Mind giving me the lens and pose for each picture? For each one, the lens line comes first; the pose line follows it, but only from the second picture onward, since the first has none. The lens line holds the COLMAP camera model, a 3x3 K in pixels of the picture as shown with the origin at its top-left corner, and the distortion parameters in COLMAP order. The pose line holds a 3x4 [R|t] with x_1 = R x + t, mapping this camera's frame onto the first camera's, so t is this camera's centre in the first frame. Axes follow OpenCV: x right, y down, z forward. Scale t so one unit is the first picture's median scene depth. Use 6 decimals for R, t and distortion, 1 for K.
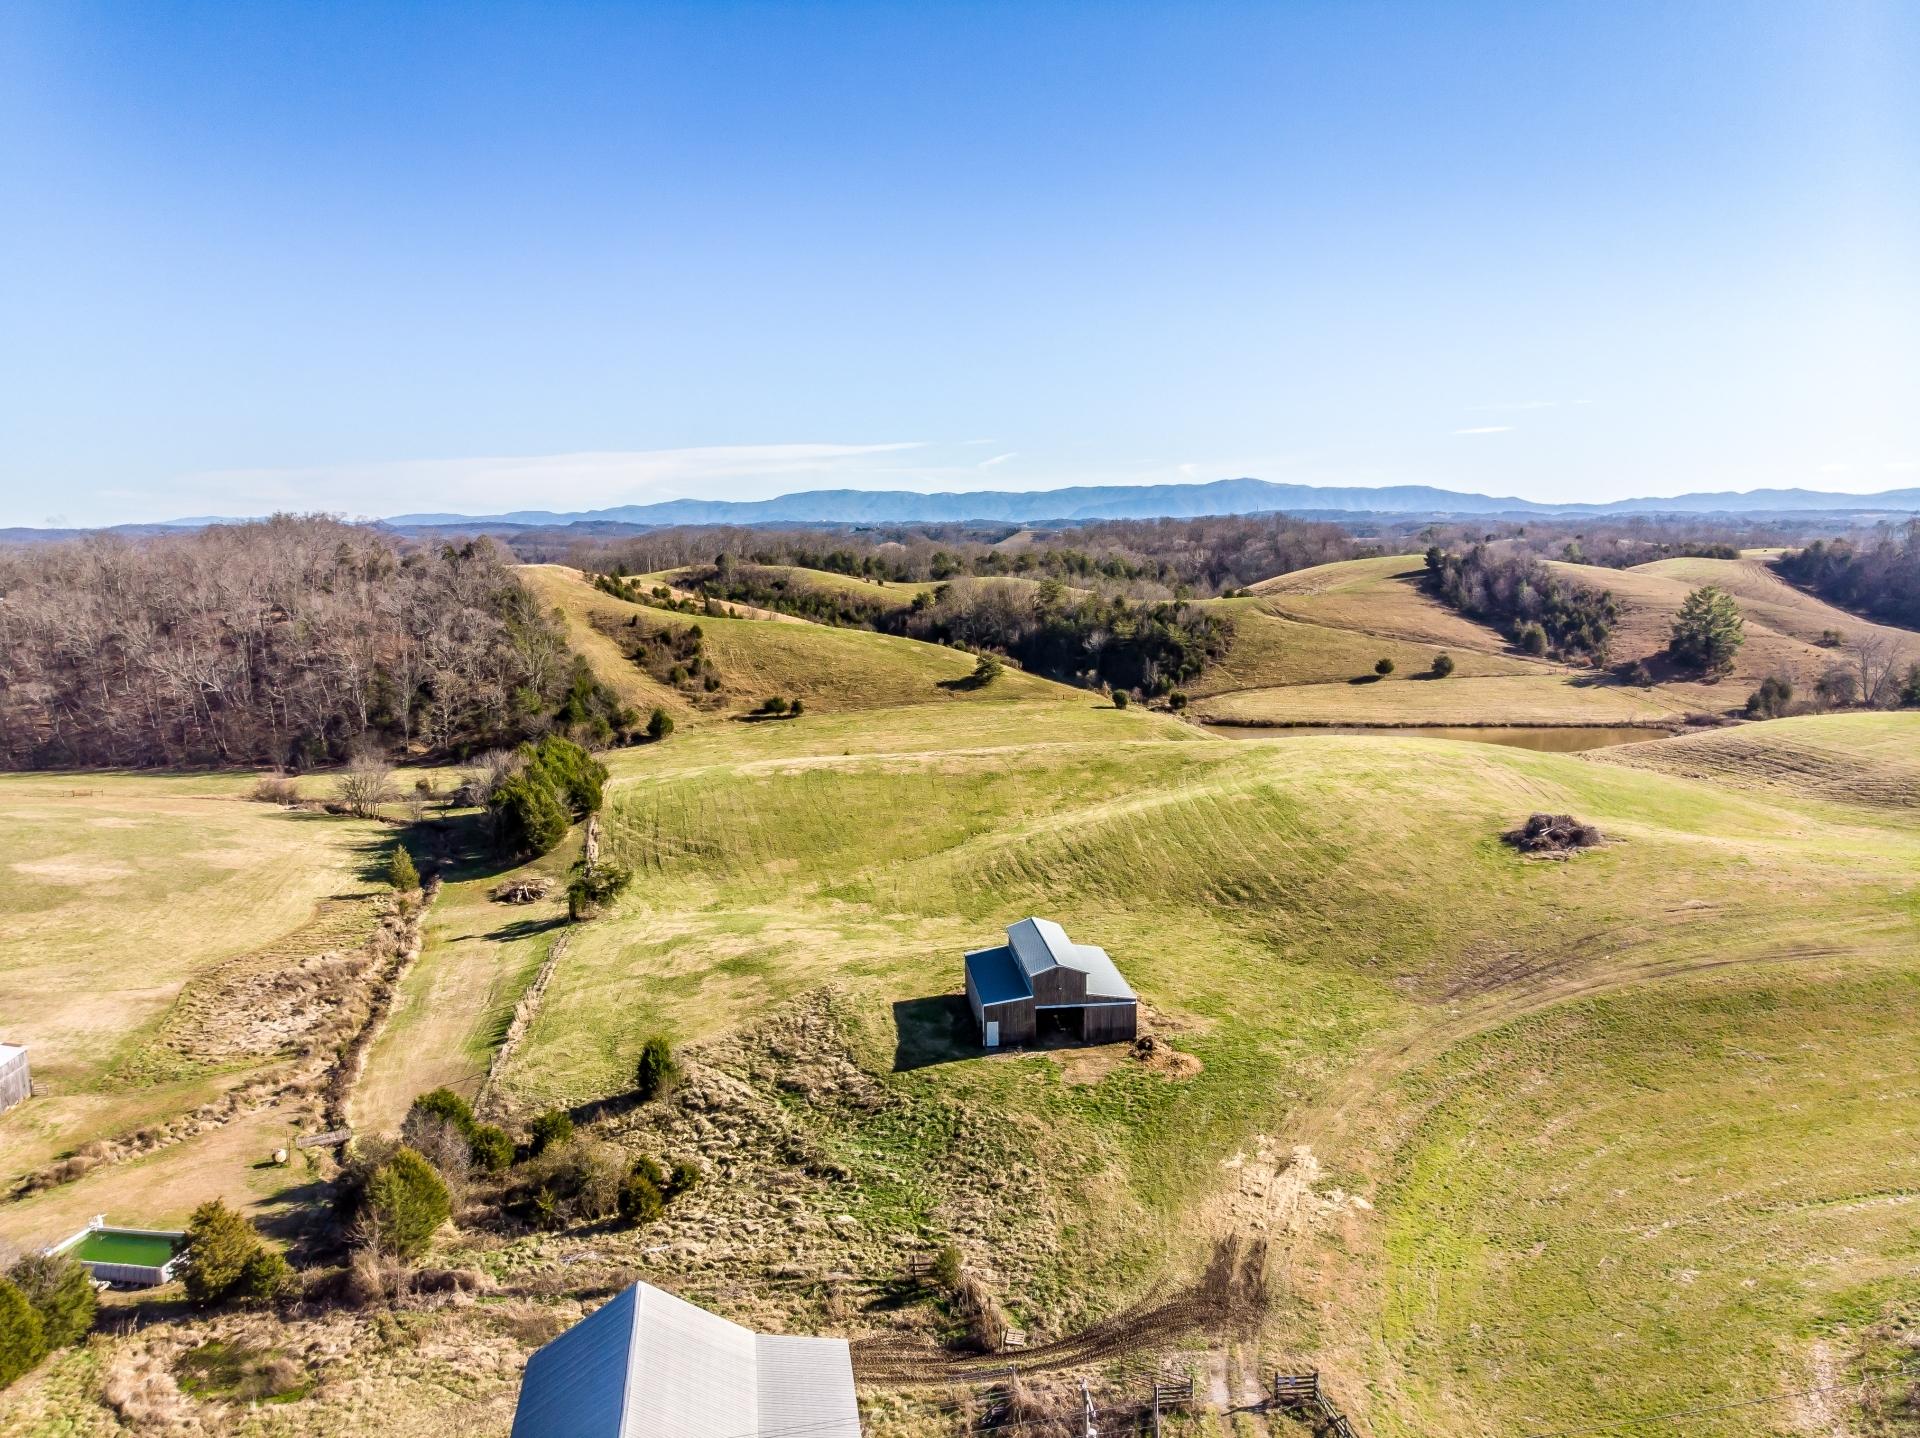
lens RADIAL K [[1416.8, 0, 966.2], [0, 1416.8, 720.4], [0, 0, 1]] dist [-0.008735, 0.013210]
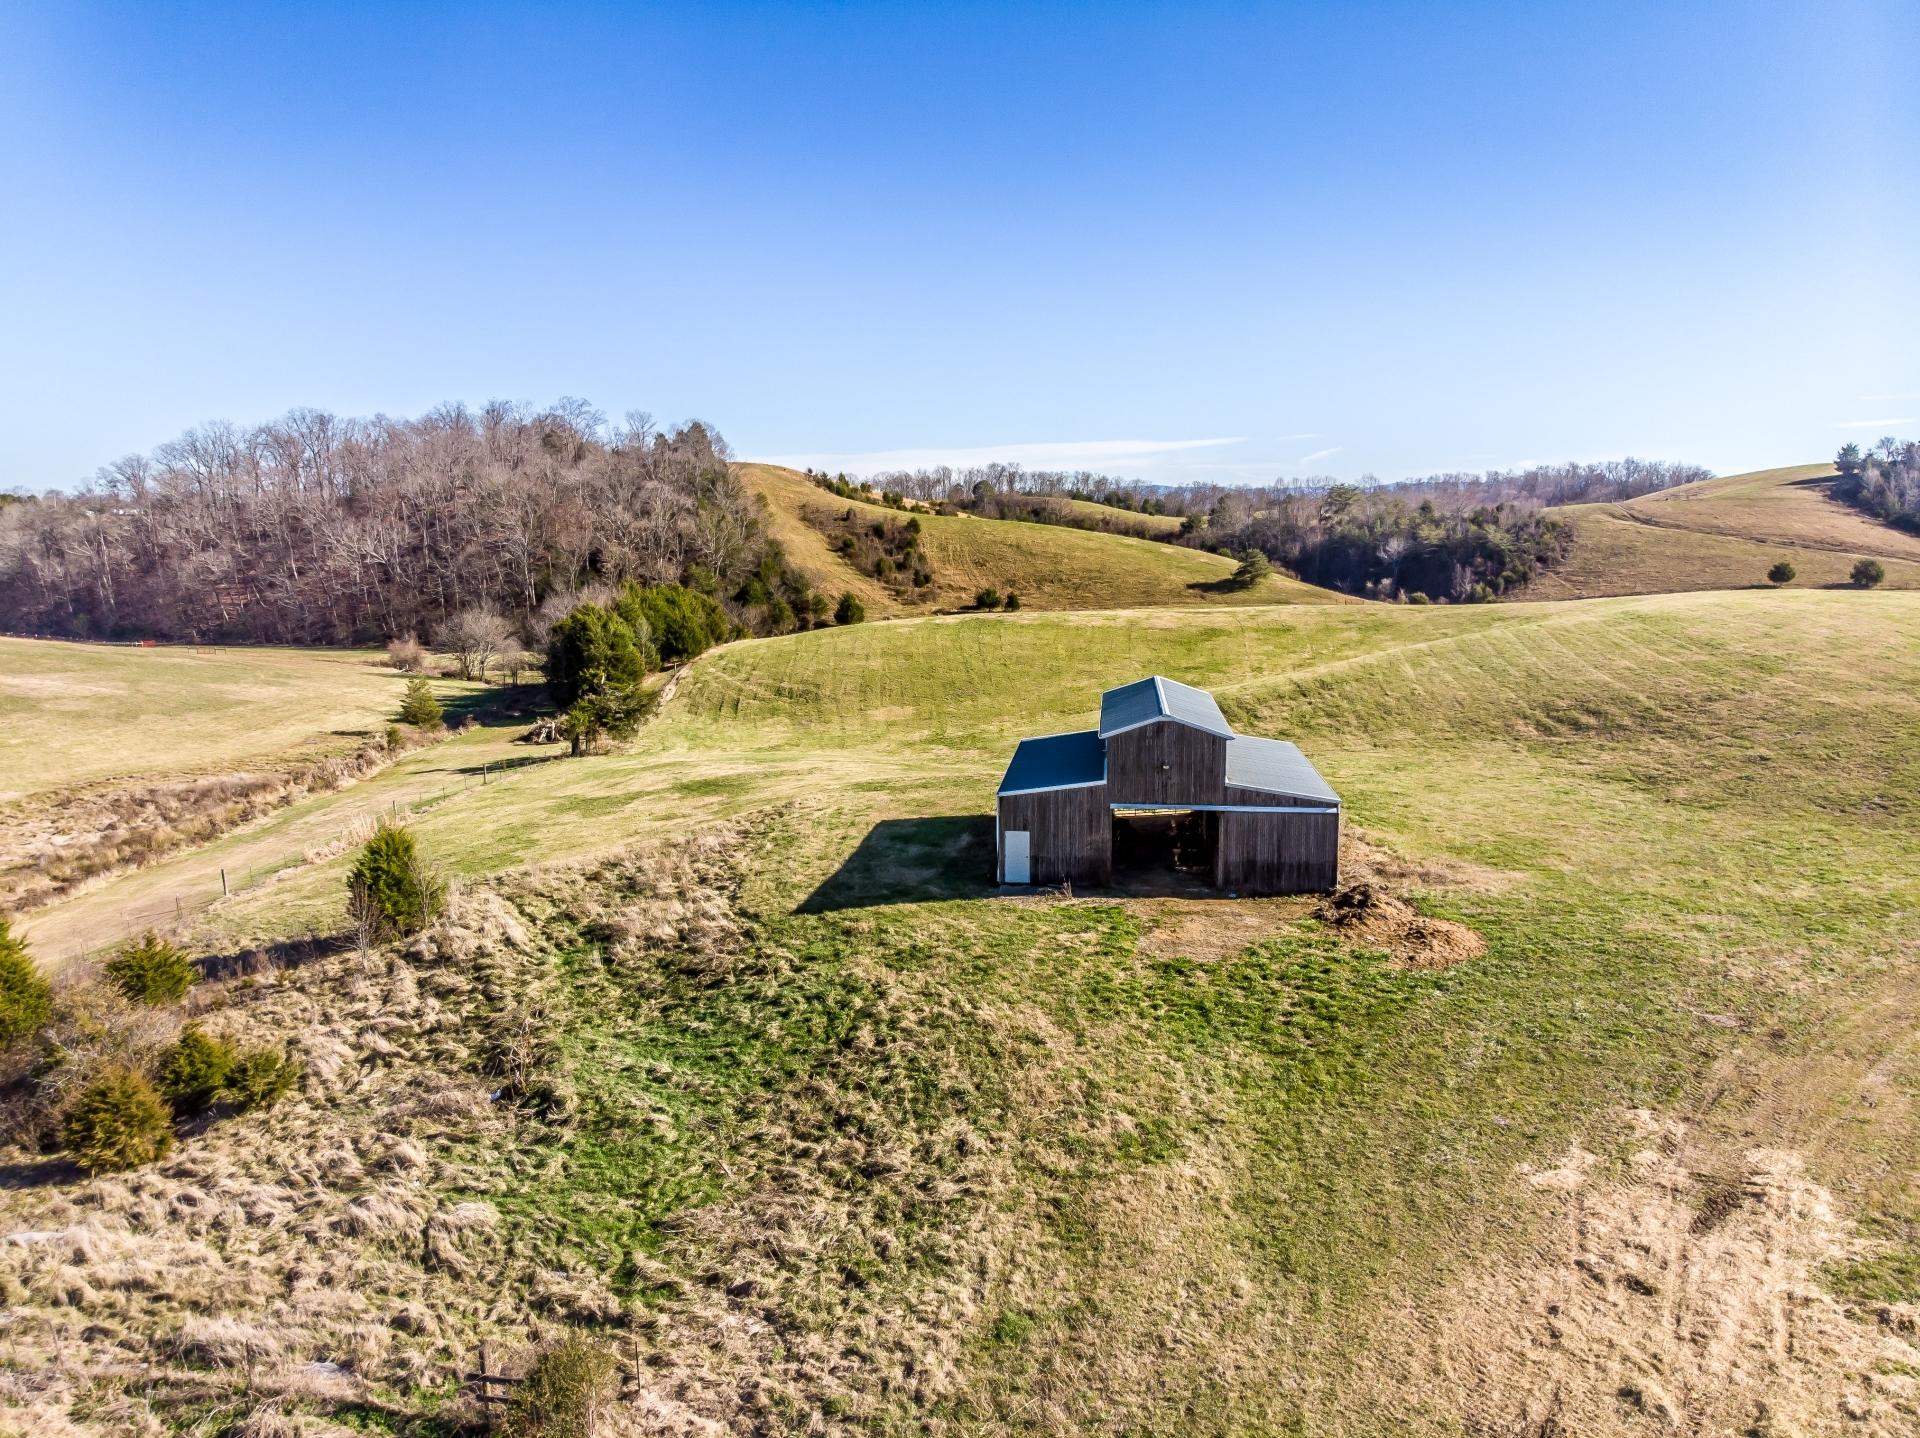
lens RADIAL K [[1416.8, 0, 968.9], [0, 1416.8, 713.9], [0, 0, 1]] dist [-0.008735, 0.013210]
pose [[0.977028, 0.038040, -0.209688, 0.072524], [-0.038618, 0.999253, 0.001341, 0.127381], [0.209583, 0.006788, 0.977767, 0.393299]]
